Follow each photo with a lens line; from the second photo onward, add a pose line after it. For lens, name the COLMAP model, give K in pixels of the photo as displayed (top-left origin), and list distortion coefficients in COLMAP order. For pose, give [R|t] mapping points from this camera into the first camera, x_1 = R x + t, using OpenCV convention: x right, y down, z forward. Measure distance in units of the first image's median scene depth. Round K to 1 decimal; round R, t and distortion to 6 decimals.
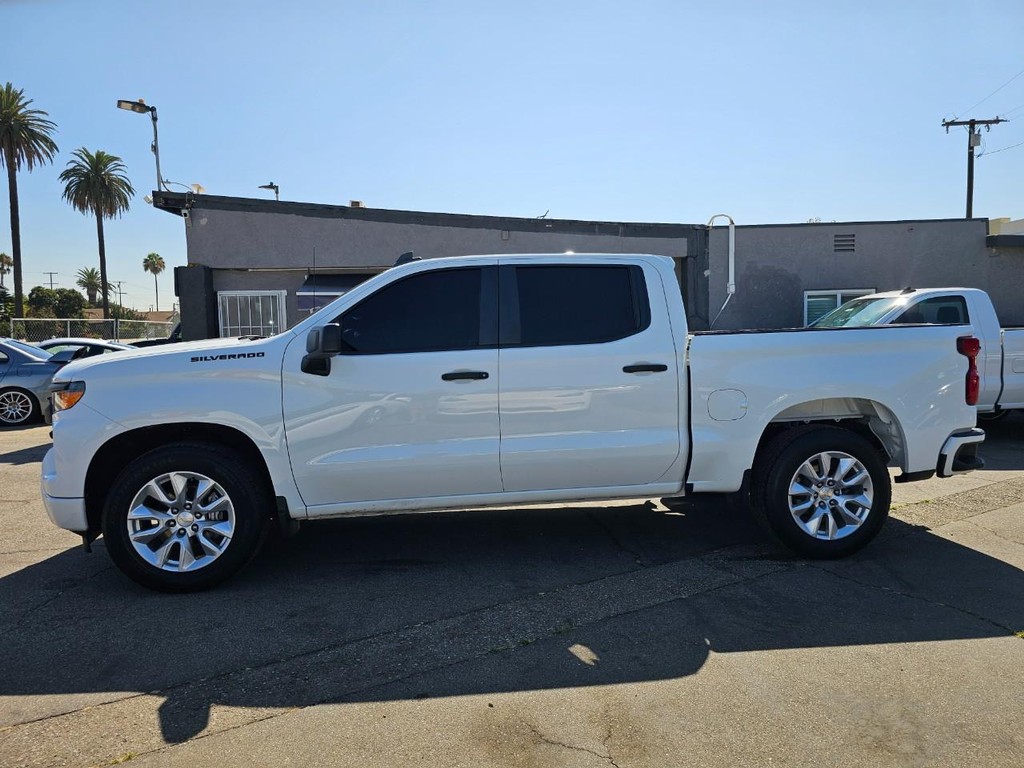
lens RADIAL K [[715.8, 0, 515.5], [0, 715.8, 385.6], [0, 0, 1]] dist [0.061282, -0.060799]
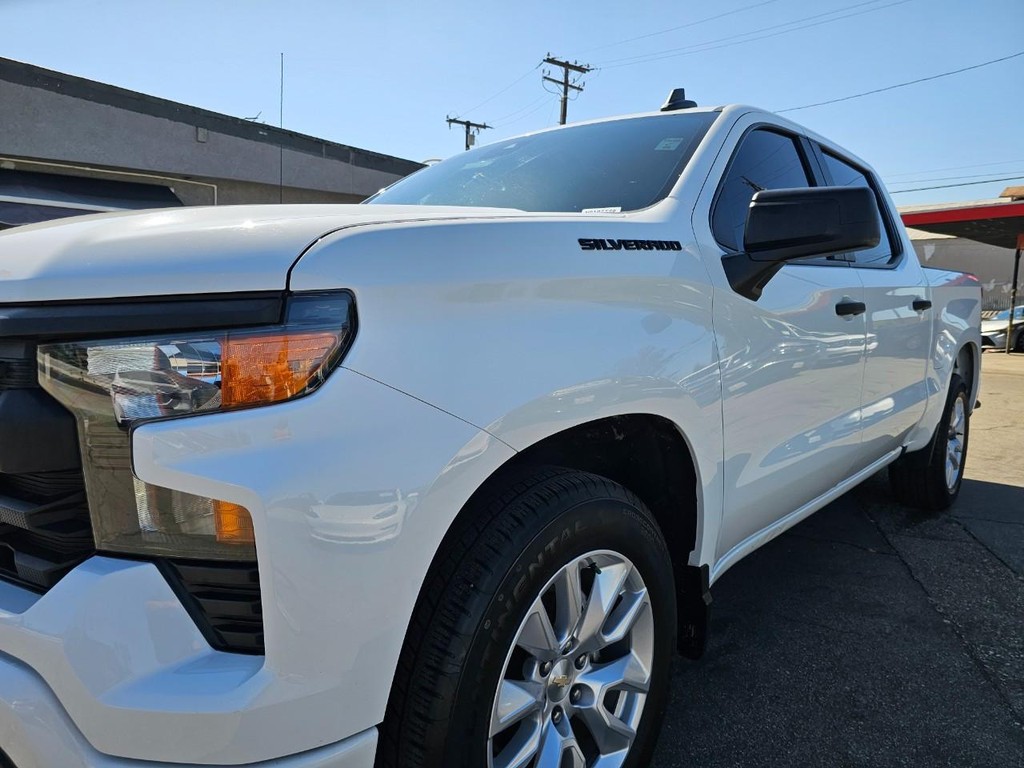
lens RADIAL K [[715.8, 0, 515.5], [0, 715.8, 385.6], [0, 0, 1]] dist [0.061282, -0.060799]
pose [[0.748331, -0.045249, 0.661780, -0.259662], [0.021429, 0.998799, 0.044061, 0.006675], [-0.662979, -0.018791, 0.748402, 0.273161]]
